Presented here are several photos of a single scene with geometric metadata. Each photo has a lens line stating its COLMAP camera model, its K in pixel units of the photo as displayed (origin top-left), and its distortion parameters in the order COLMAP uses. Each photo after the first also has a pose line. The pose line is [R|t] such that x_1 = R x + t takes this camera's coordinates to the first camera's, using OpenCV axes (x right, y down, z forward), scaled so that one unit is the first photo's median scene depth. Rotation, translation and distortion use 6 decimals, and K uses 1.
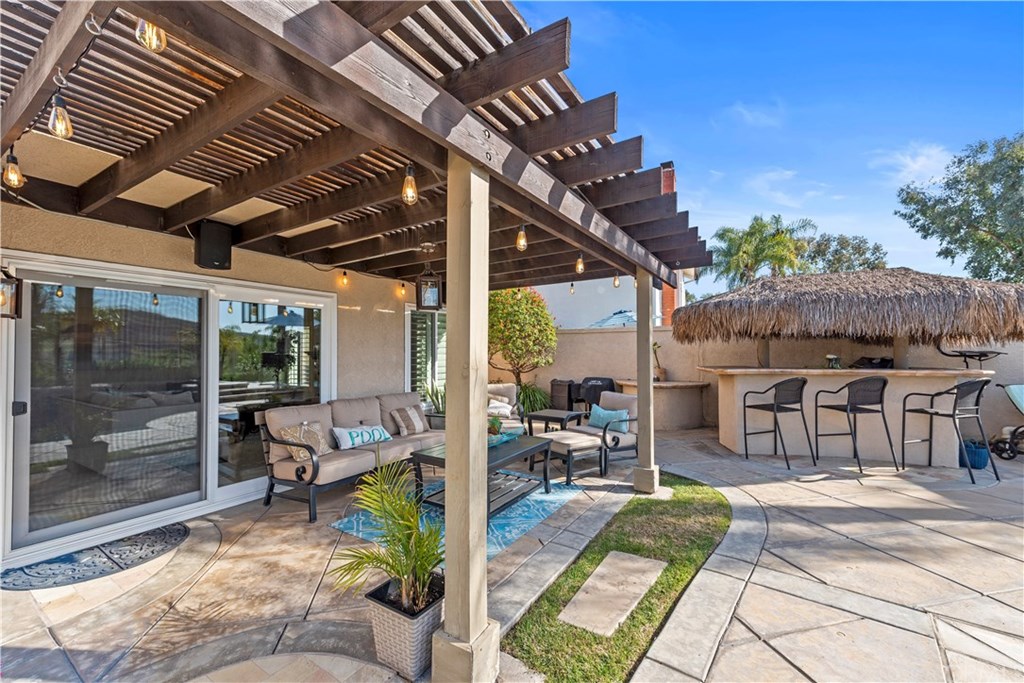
lens RADIAL K [[400.6, 0, 511.1], [0, 400.6, 344.8], [0, 0, 1]] dist [0.016263, -0.005014]
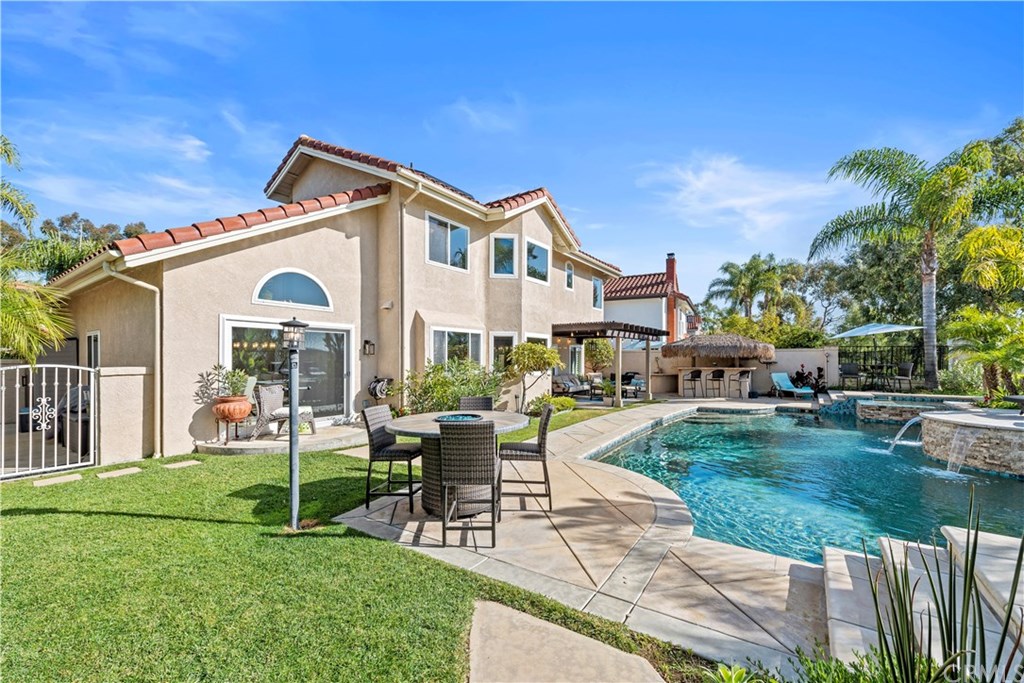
lens RADIAL K [[408.0, 0, 511.0], [0, 408.0, 346.5], [0, 0, 1]] dist [0.010991, -0.000213]
pose [[0.998332, 0.001720, -0.057711, -0.507356], [-0.002653, 0.999867, -0.016093, -0.041937], [0.057675, 0.016219, 0.998204, -2.049258]]
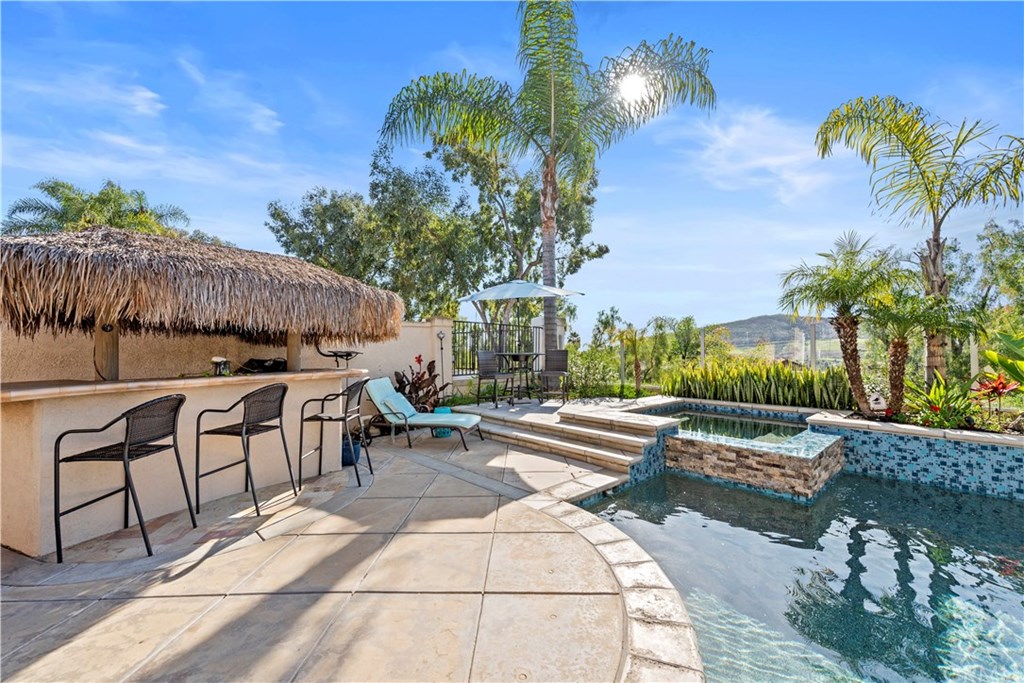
lens RADIAL K [[403.9, 0, 512.5], [0, 403.9, 344.9], [0, 0, 1]] dist [0.012372, -0.000302]
pose [[0.245262, 0.012040, 0.969382, 0.212862], [-0.007295, 0.999917, -0.010574, 0.006598], [-0.969429, -0.004478, 0.245330, 0.308894]]
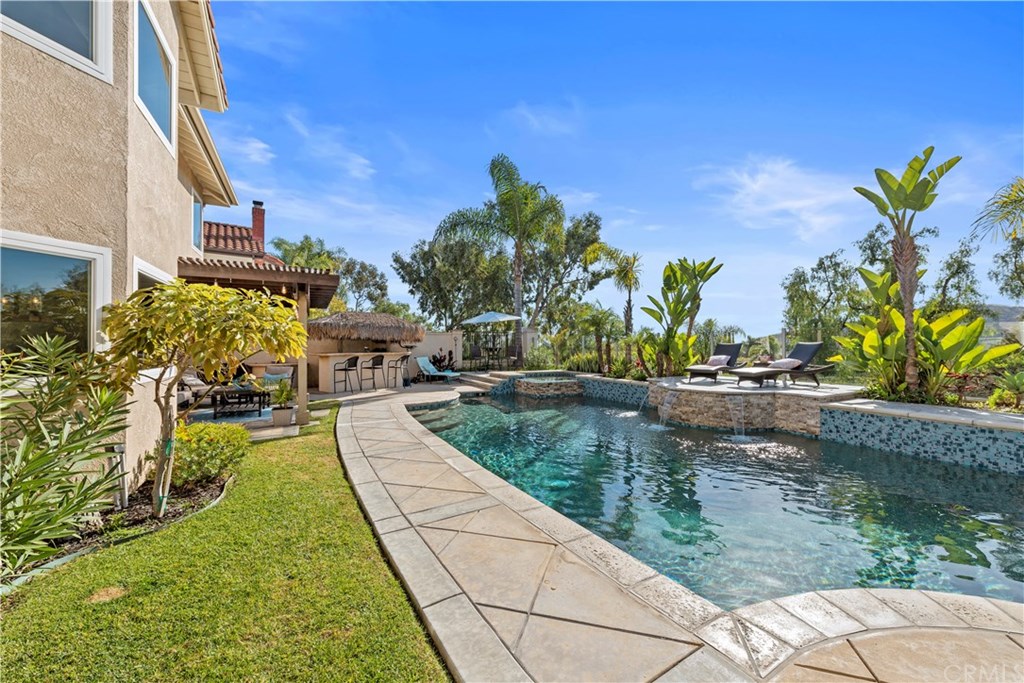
lens RADIAL K [[405.4, 0, 512.0], [0, 405.4, 341.5], [0, 0, 1]] dist [0.013858, -0.000148]
pose [[0.501074, 0.013101, 0.865305, -0.858037], [-0.015529, 0.999861, -0.006146, -0.006249], [-0.865265, -0.010358, 0.501208, -0.953154]]
